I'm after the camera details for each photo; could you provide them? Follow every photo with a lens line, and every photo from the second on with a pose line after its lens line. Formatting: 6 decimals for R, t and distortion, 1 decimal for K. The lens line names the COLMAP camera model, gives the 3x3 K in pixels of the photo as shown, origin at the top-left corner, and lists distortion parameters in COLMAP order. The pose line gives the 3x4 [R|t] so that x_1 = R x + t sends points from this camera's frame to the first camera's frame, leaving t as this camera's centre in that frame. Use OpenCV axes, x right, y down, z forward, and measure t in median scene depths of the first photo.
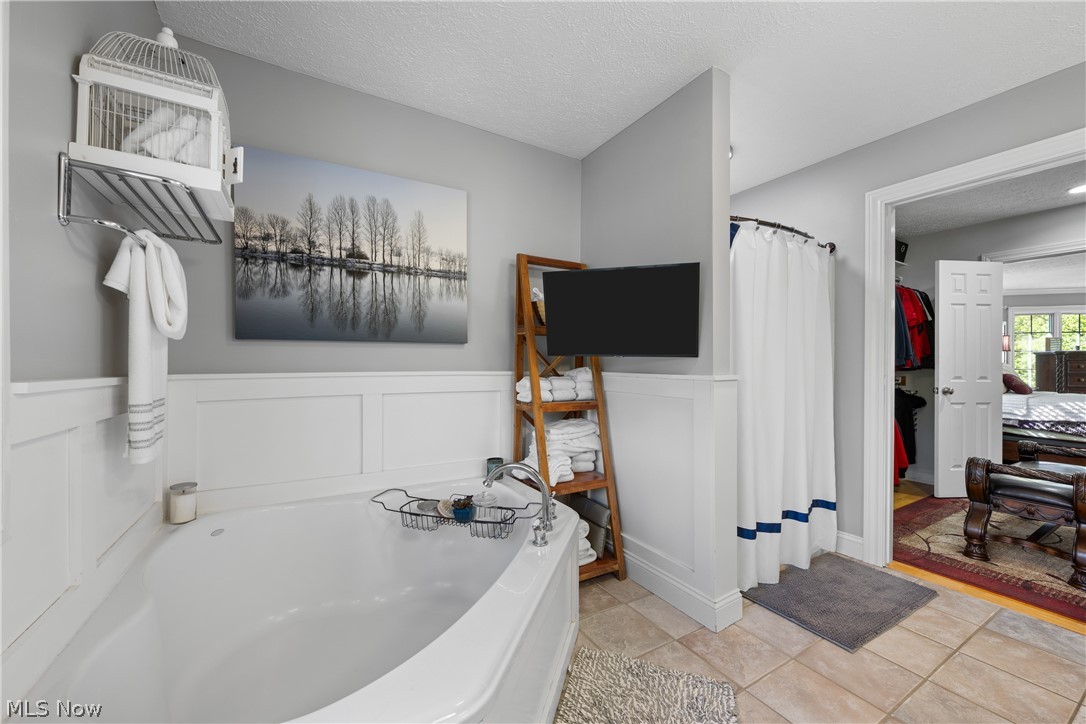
lens RADIAL K [[424.5, 0, 539.6], [0, 424.5, 366.7], [0, 0, 1]] dist [-0.007494, 0.000311]
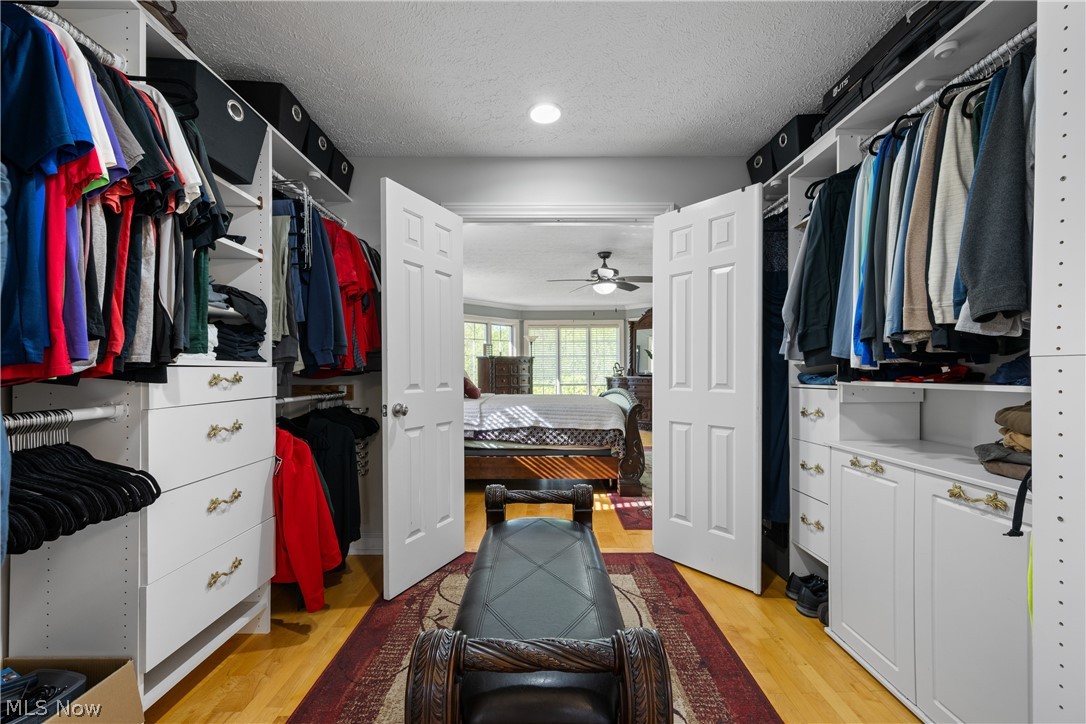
lens RADIAL K [[424.5, 0, 539.6], [0, 424.5, 366.7], [0, 0, 1]] dist [-0.007494, 0.000311]
pose [[0.512577, -0.000525, 0.858641, 0.483871], [0.011984, 0.999907, -0.006542, 0.003908], [-0.858557, 0.013643, 0.512536, 0.458320]]
